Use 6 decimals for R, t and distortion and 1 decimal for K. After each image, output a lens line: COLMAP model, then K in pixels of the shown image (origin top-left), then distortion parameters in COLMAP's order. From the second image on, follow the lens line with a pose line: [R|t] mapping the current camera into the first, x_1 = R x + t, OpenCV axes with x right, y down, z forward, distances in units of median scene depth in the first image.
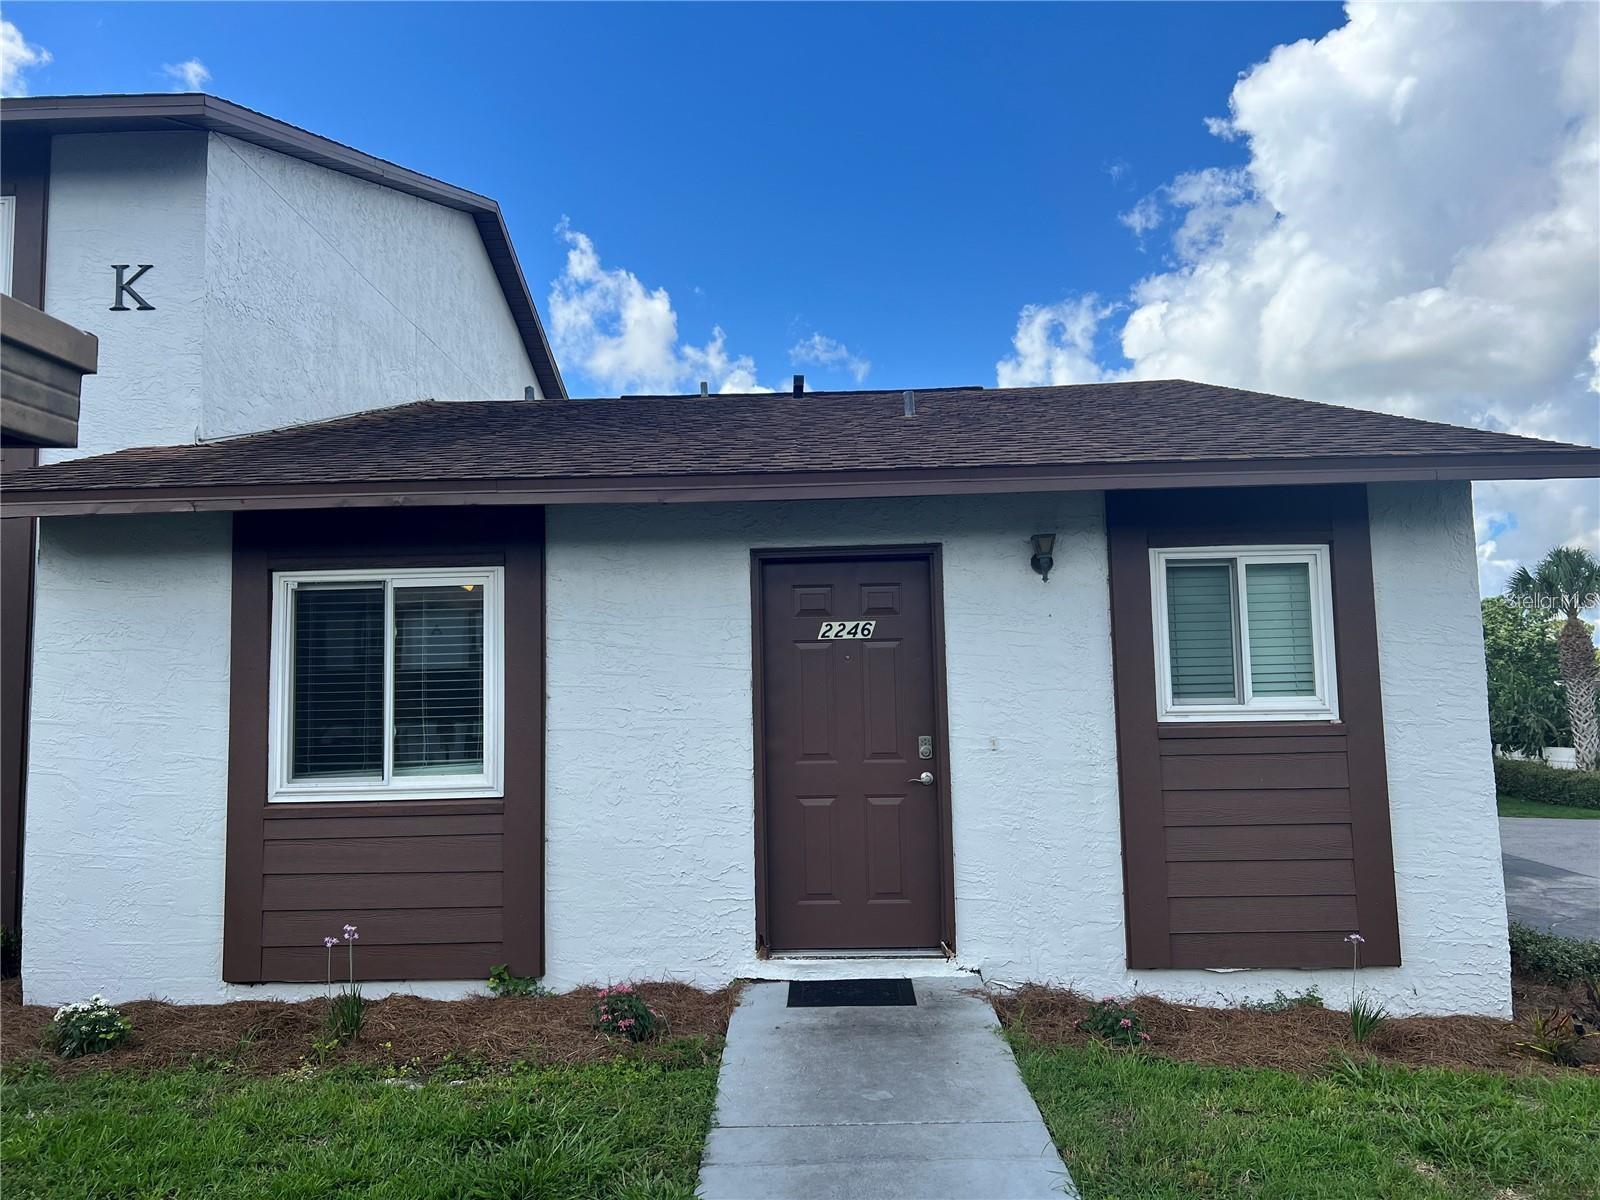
lens RADIAL K [[1333.0, 0, 800.0], [0, 1333.0, 600.0], [0, 0, 1]] dist [0.137222, -0.203452]
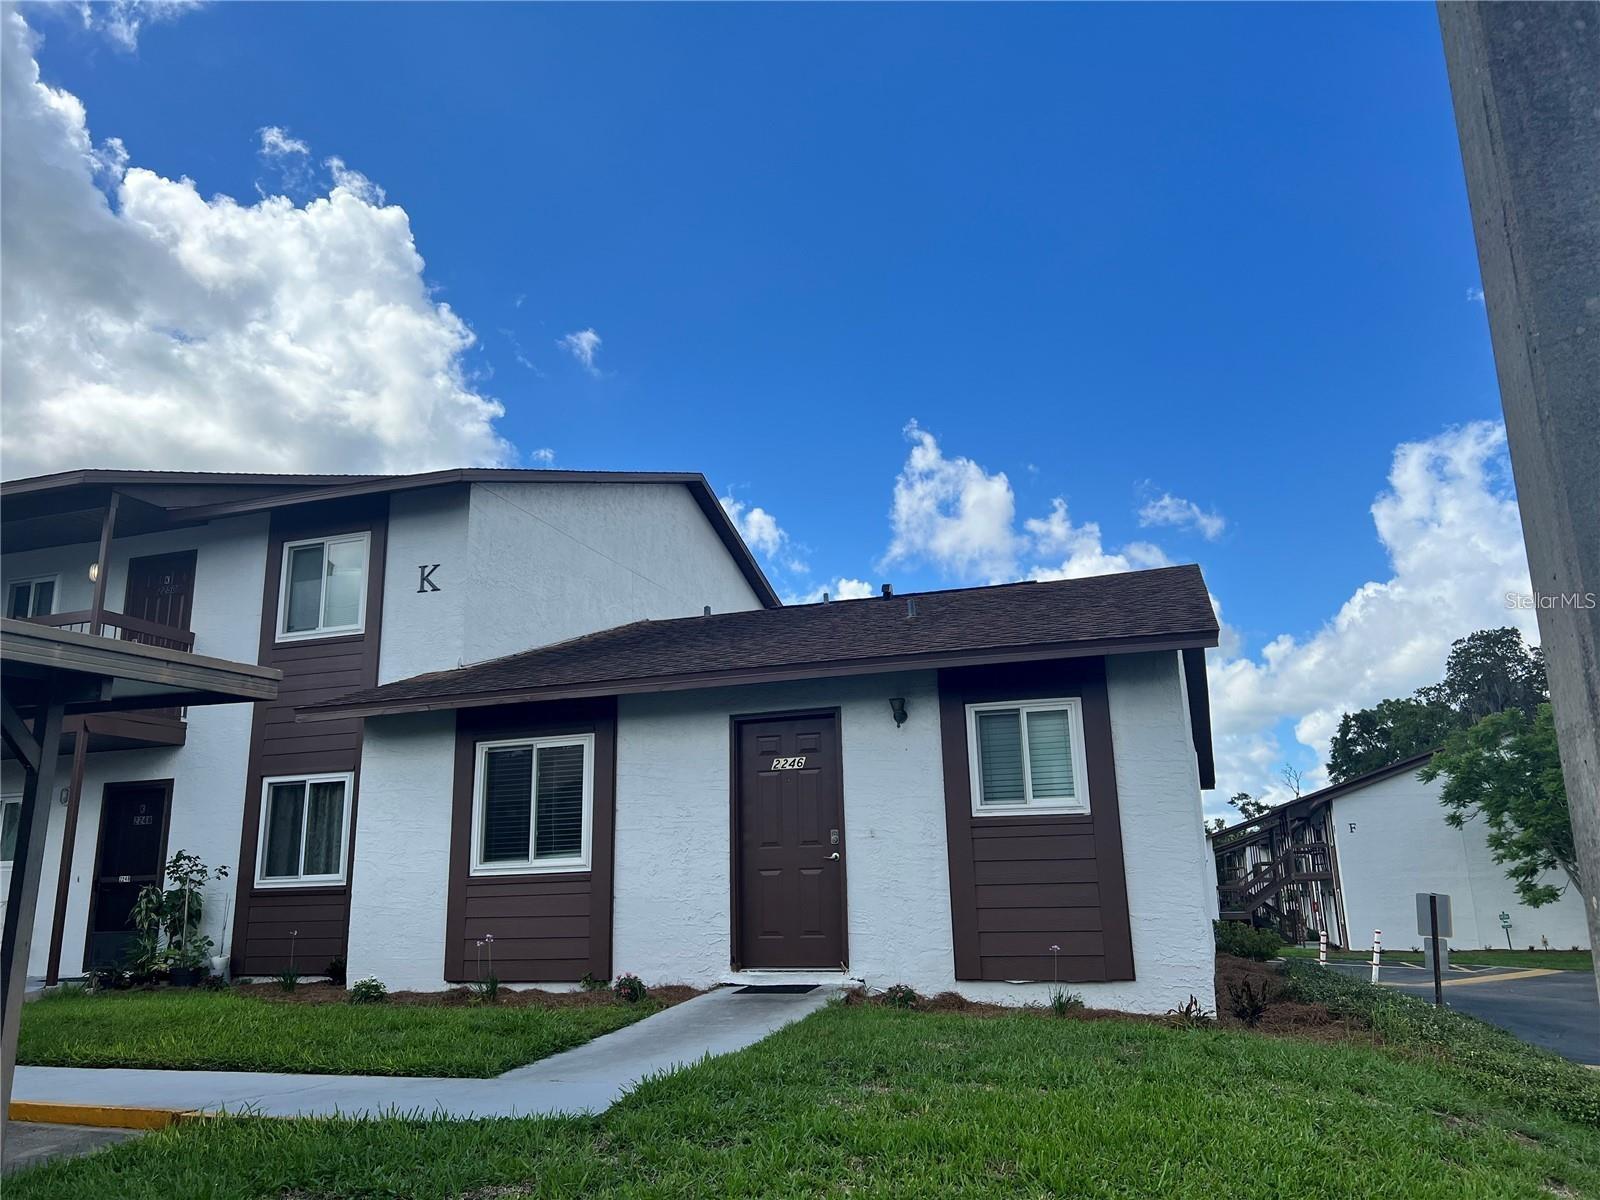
lens RADIAL K [[1333.0, 0, 800.0], [0, 1333.0, 600.0], [0, 0, 1]] dist [0.137222, -0.203452]
pose [[0.950178, -0.070818, -0.303557, 0.552735], [0.033589, 0.991441, -0.126161, 0.030959], [0.309893, 0.109680, 0.944424, -0.532043]]
